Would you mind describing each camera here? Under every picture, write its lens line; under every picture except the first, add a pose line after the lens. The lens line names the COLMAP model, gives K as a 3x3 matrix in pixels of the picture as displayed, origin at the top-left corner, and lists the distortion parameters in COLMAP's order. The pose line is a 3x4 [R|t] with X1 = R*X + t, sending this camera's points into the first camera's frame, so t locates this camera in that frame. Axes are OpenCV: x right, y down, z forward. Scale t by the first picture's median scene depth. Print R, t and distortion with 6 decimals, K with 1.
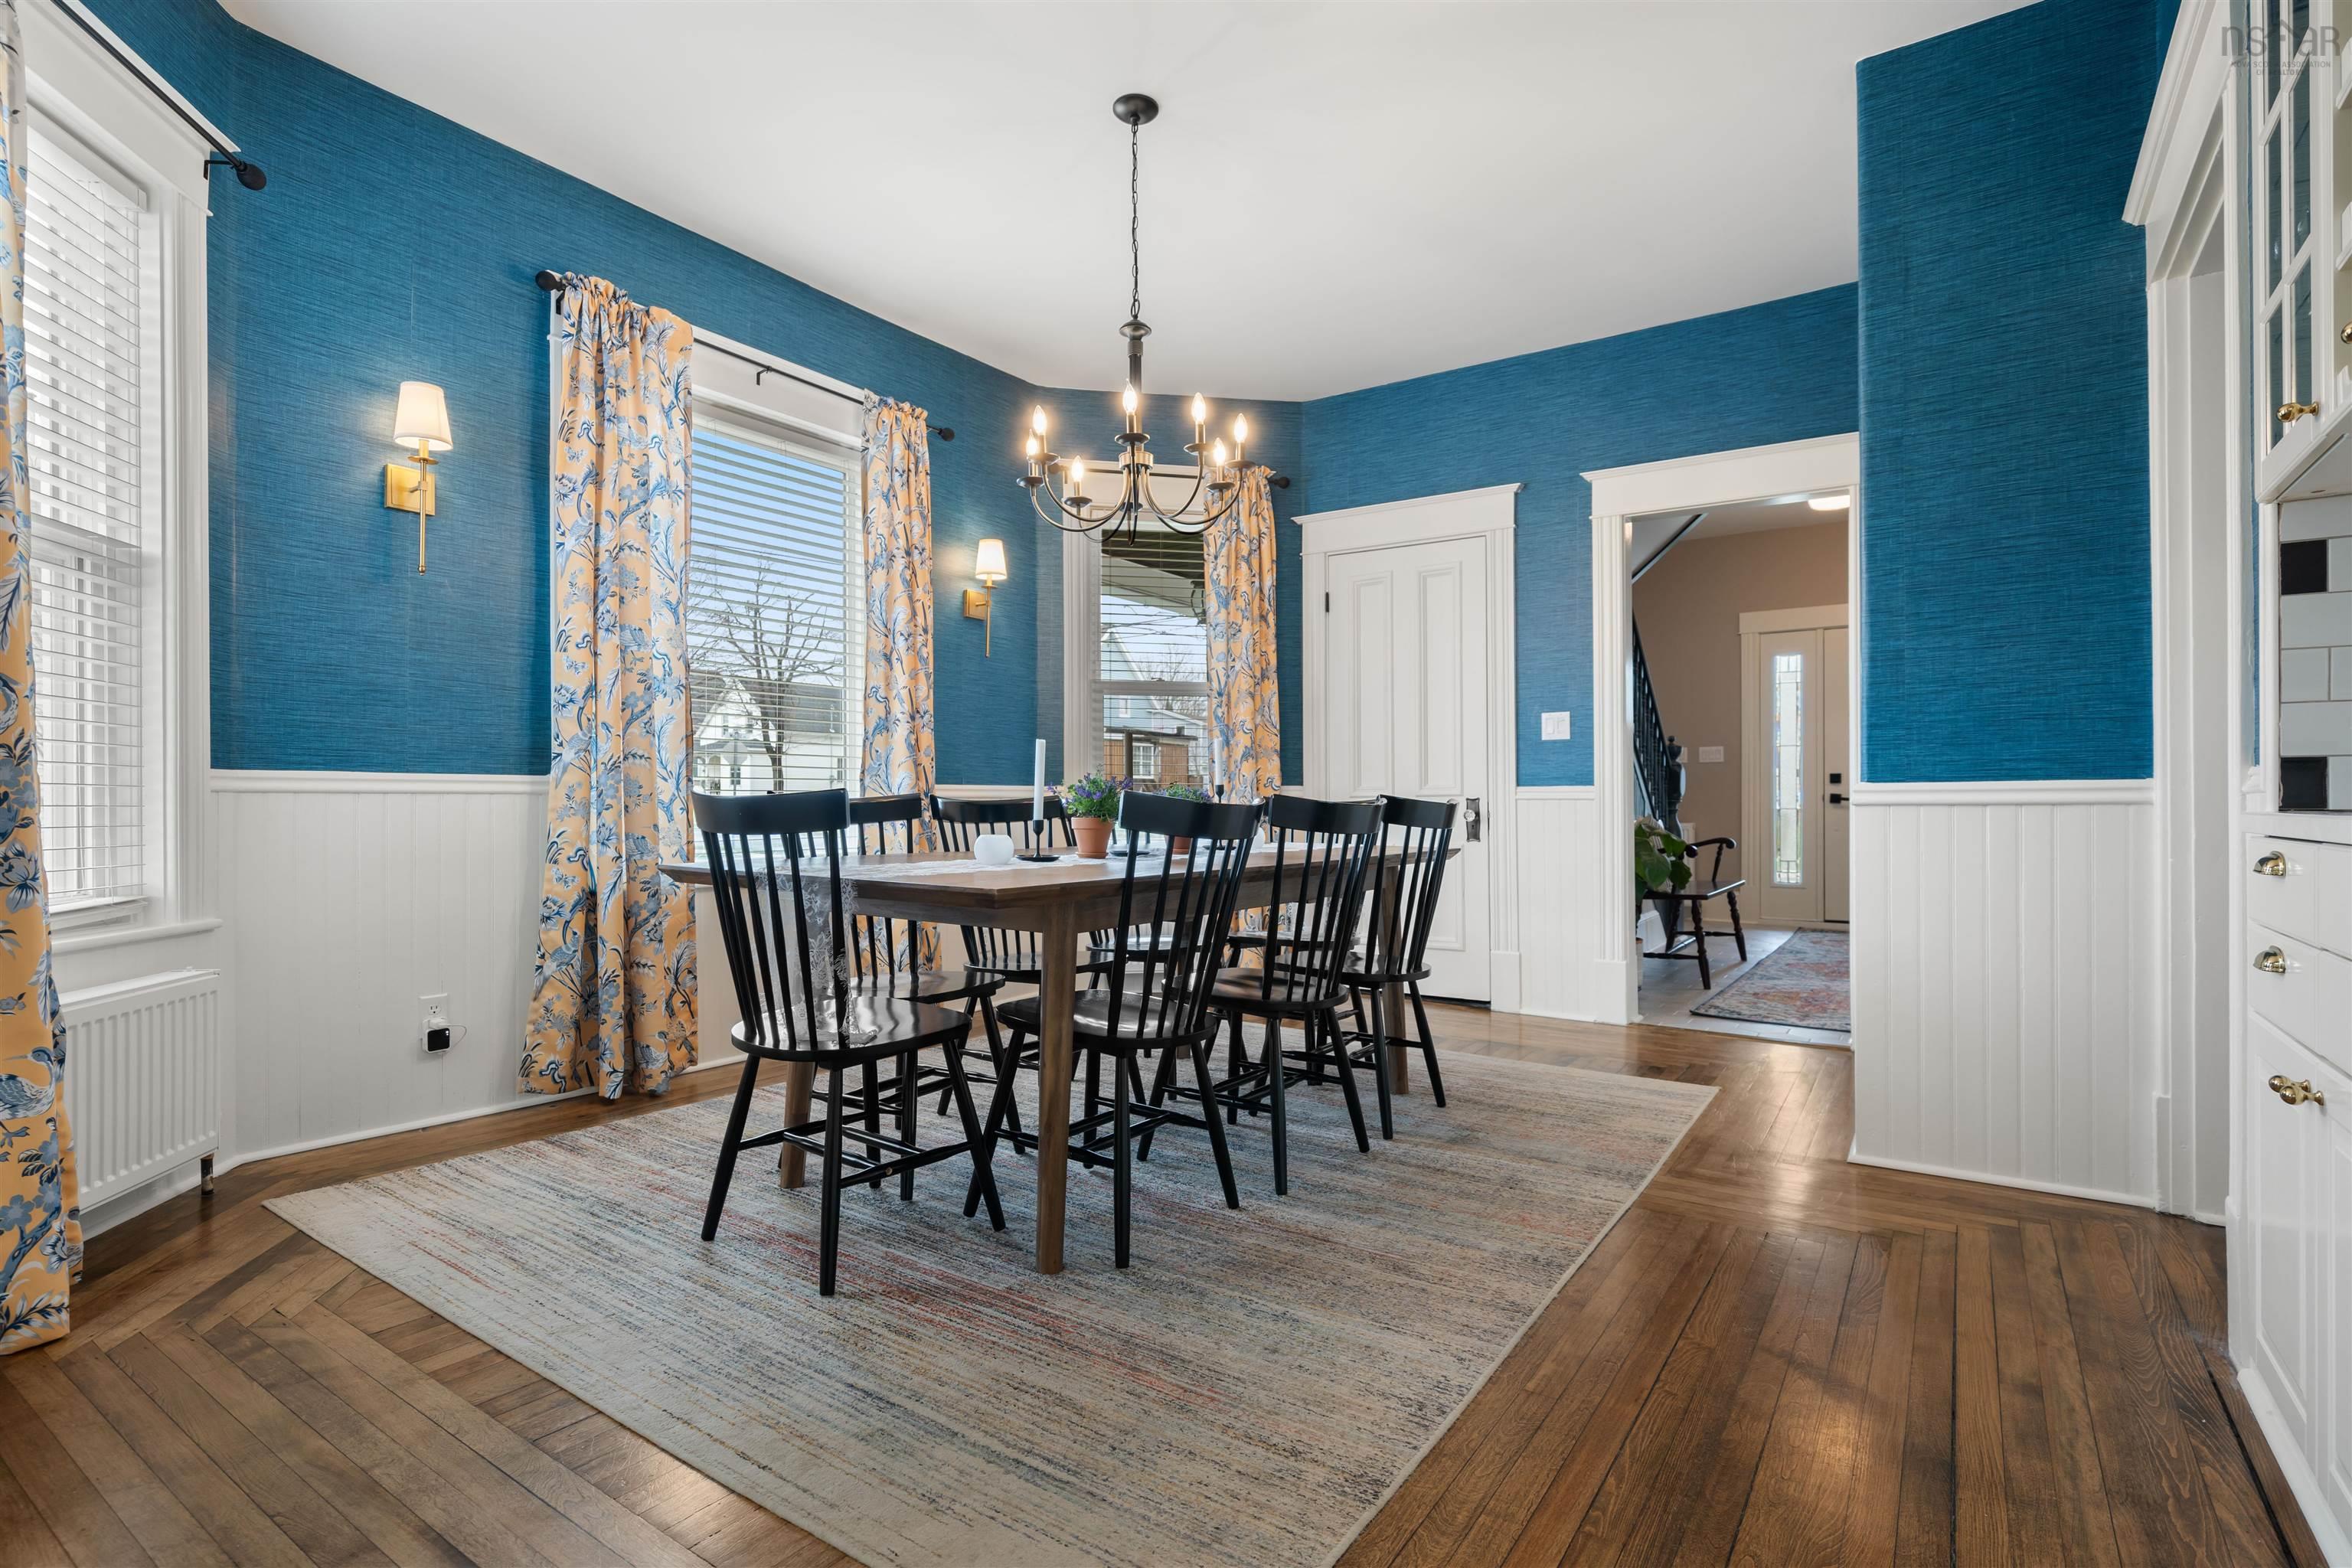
lens RADIAL K [[1105.9, 0, 1177.2], [0, 1105.9, 799.8], [0, 0, 1]] dist [0.011704, -0.000707]
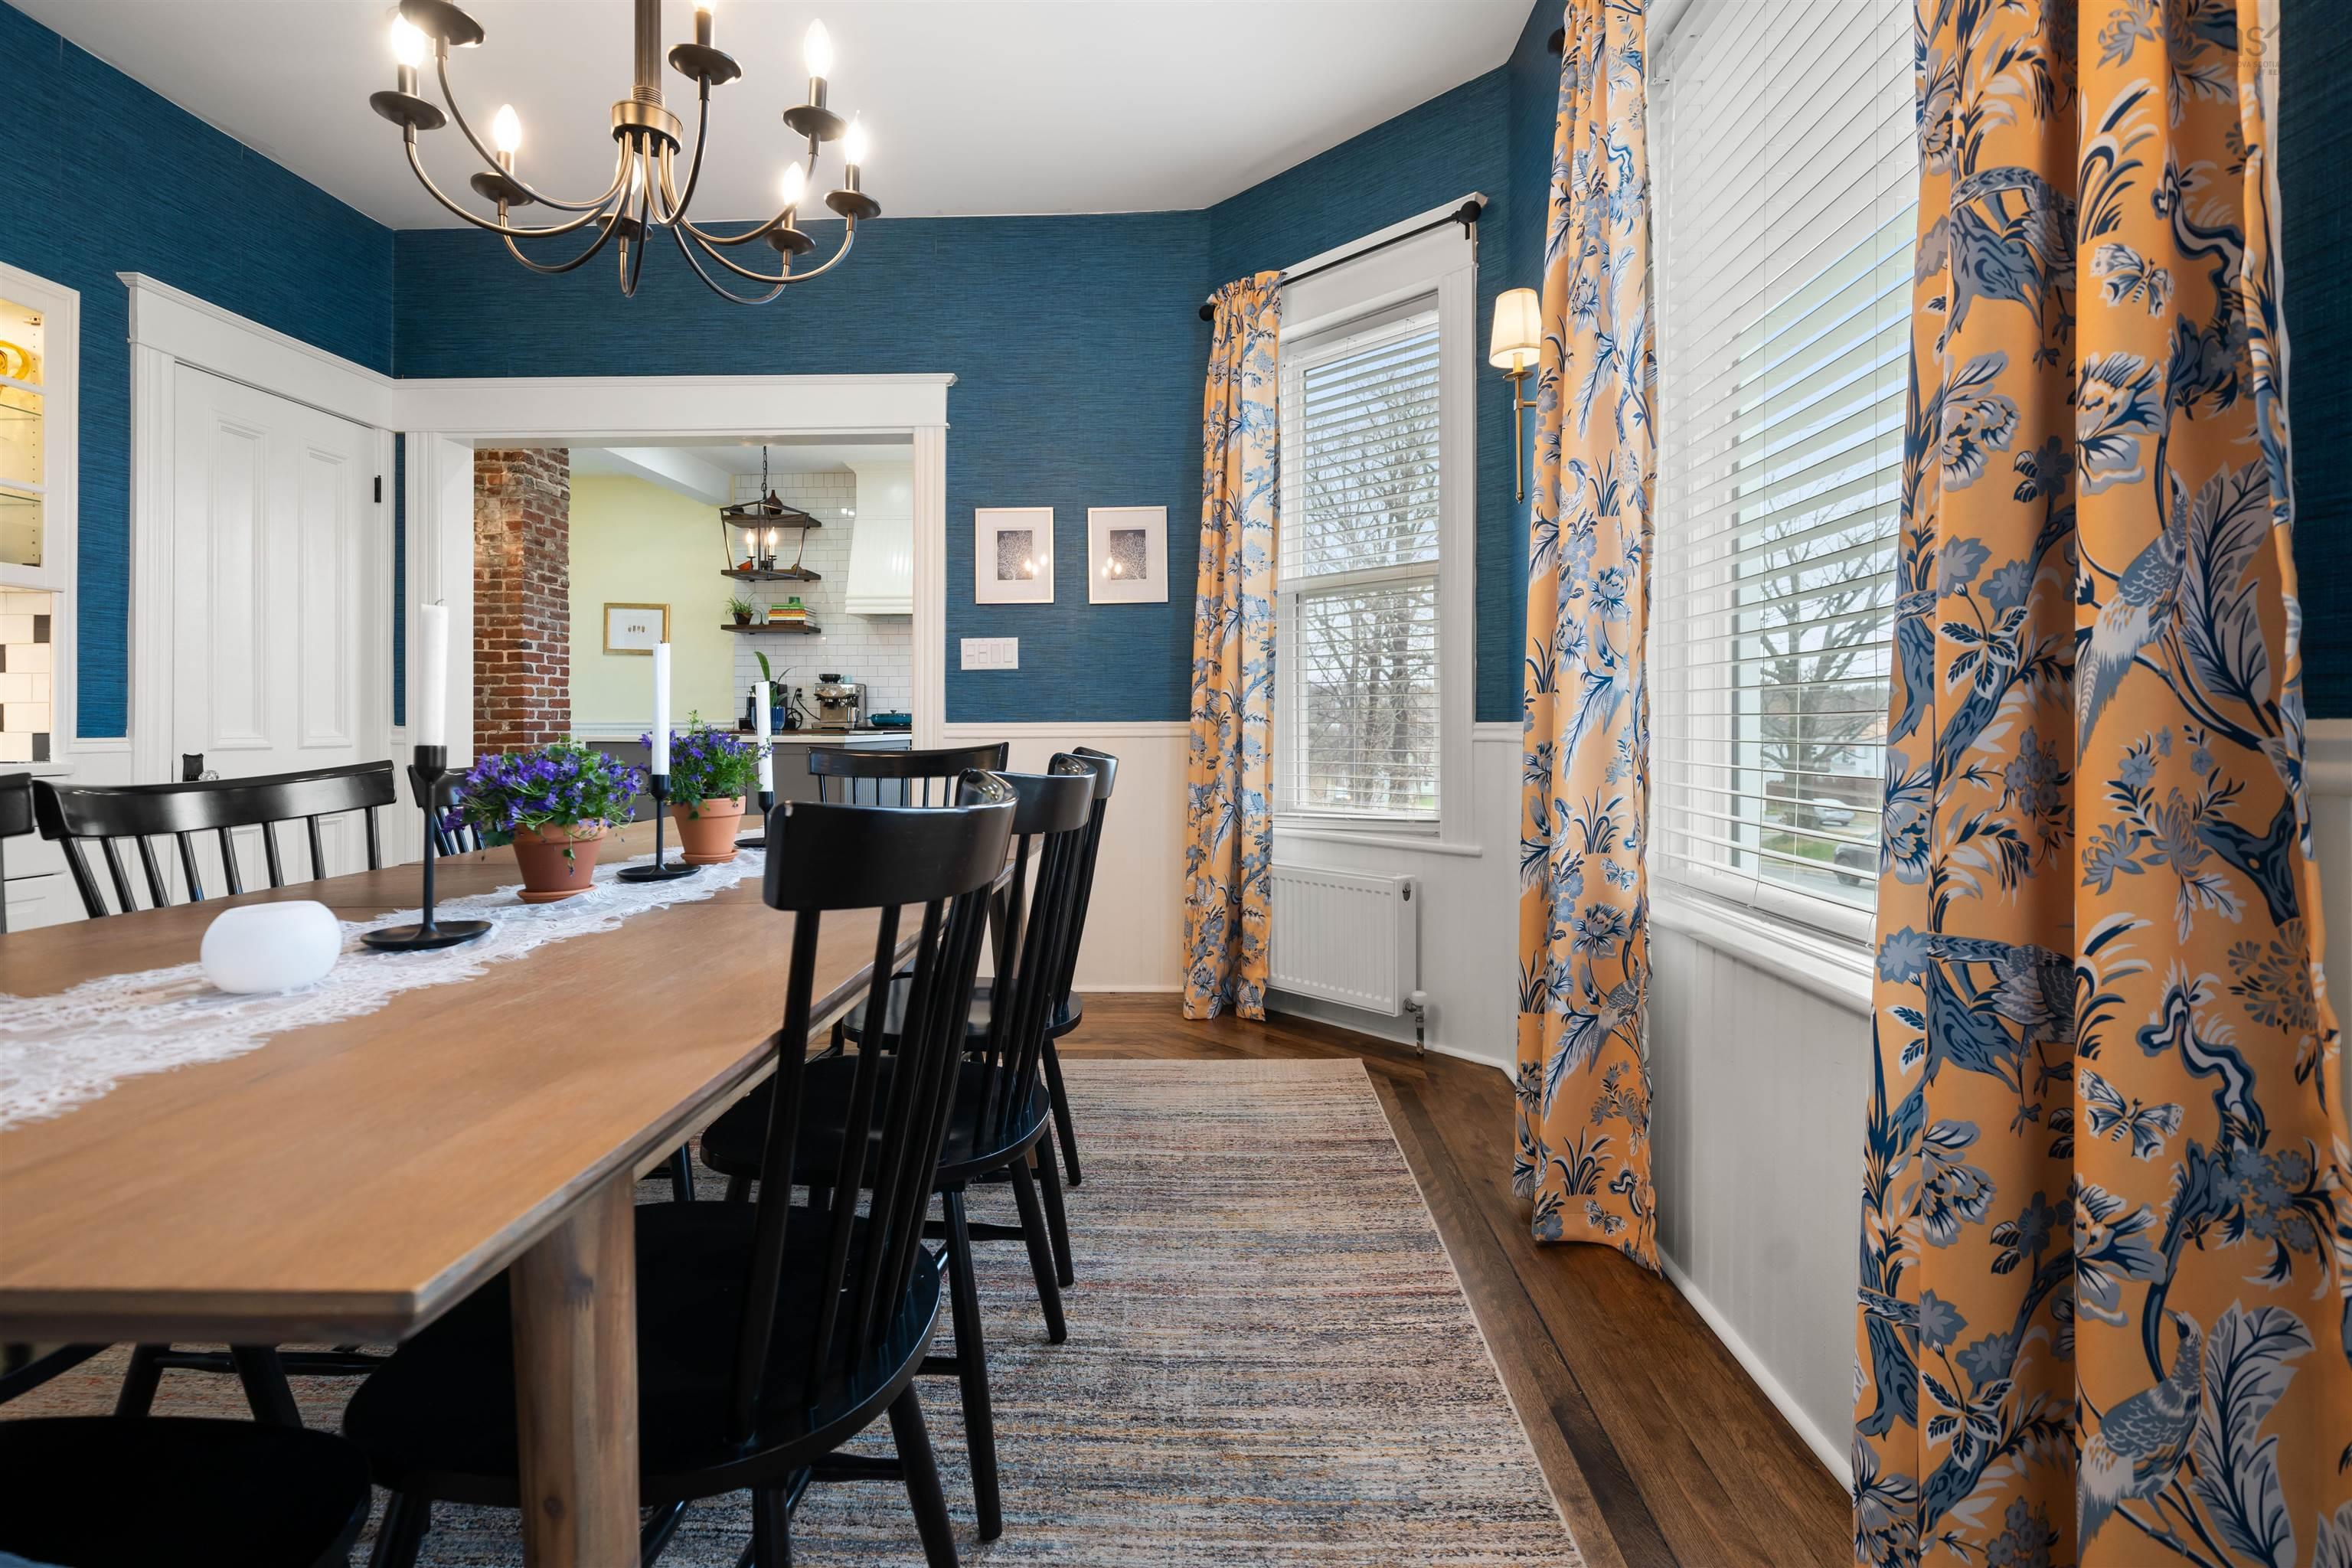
lens RADIAL K [[1078.4, 0, 1174.5], [0, 1078.4, 724.3], [0, 0, 1]] dist [0.005240, 0.000330]
pose [[-0.835614, 0.001051, -0.549316, 0.035419], [-0.000410, 0.999997, 0.002536, -0.022676], [0.549317, 0.002344, -0.835611, 1.586107]]
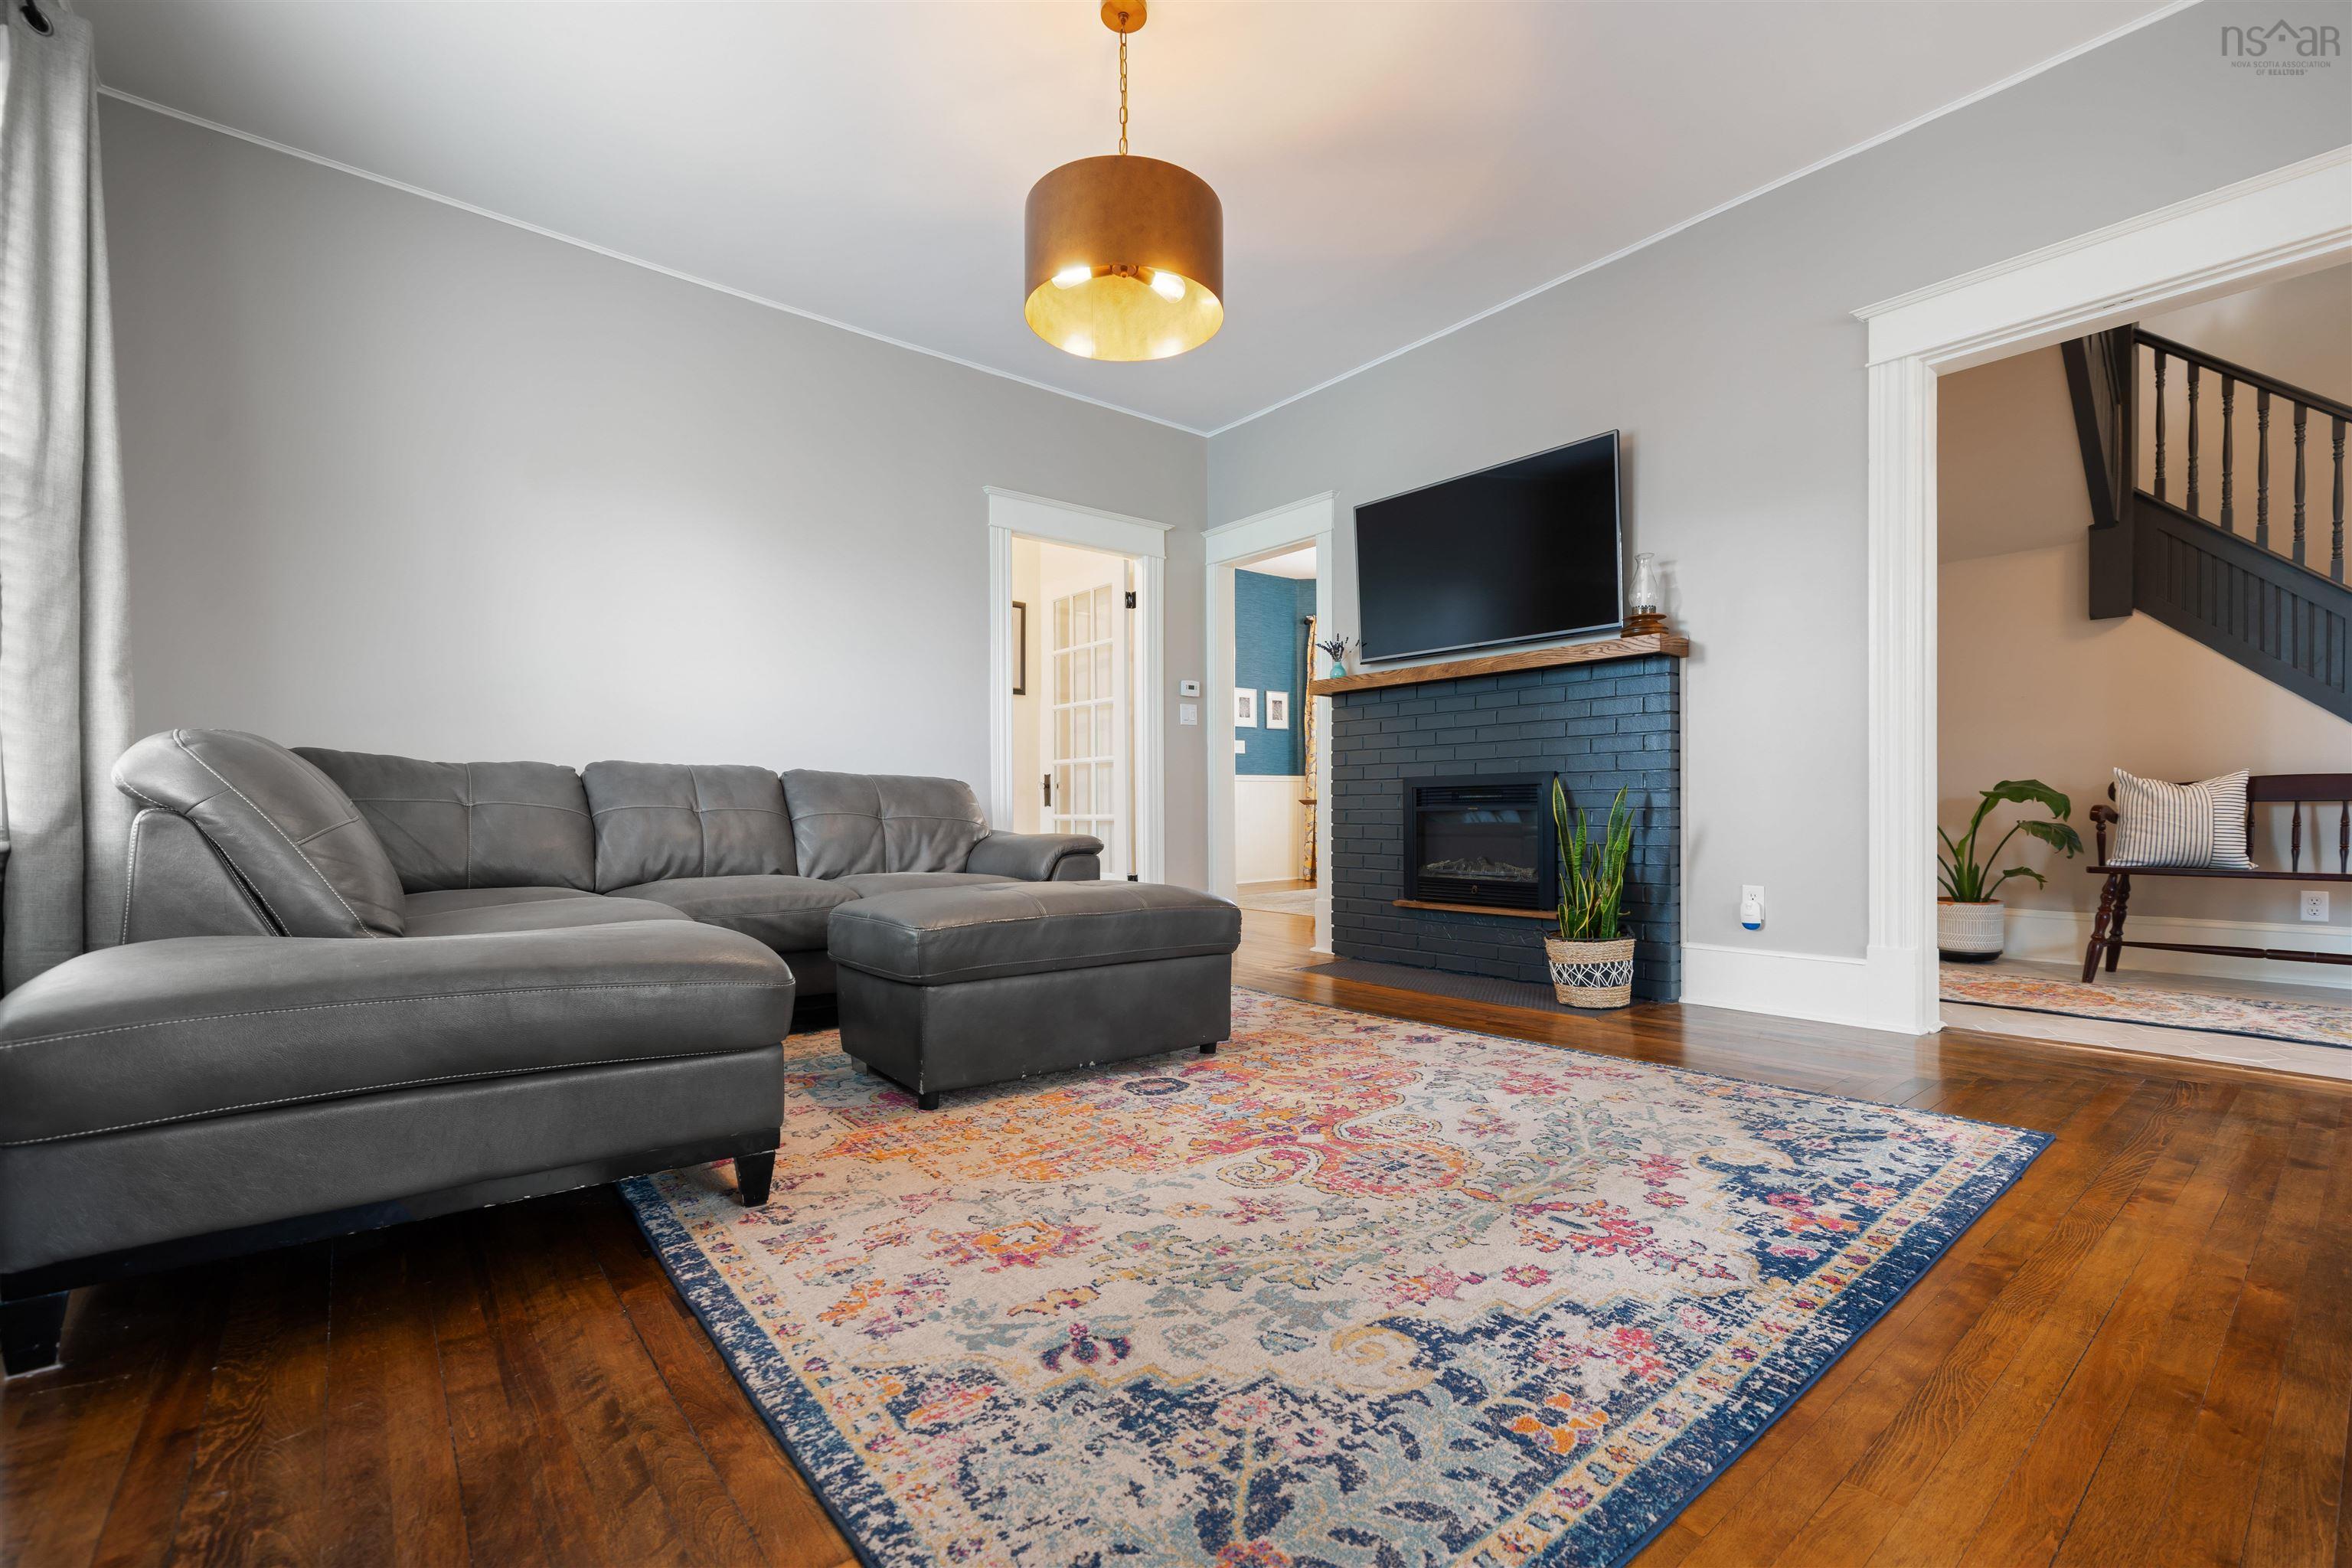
lens RADIAL K [[1018.5, 0, 1183.4], [0, 1018.5, 822.4], [0, 0, 1]] dist [-0.000488, -0.000382]
pose [[-0.278376, 0.006642, -0.960449, 2.470733], [0.001706, 0.999978, 0.006421, 0.101298], [0.960471, 0.000149, -0.278381, 1.062605]]
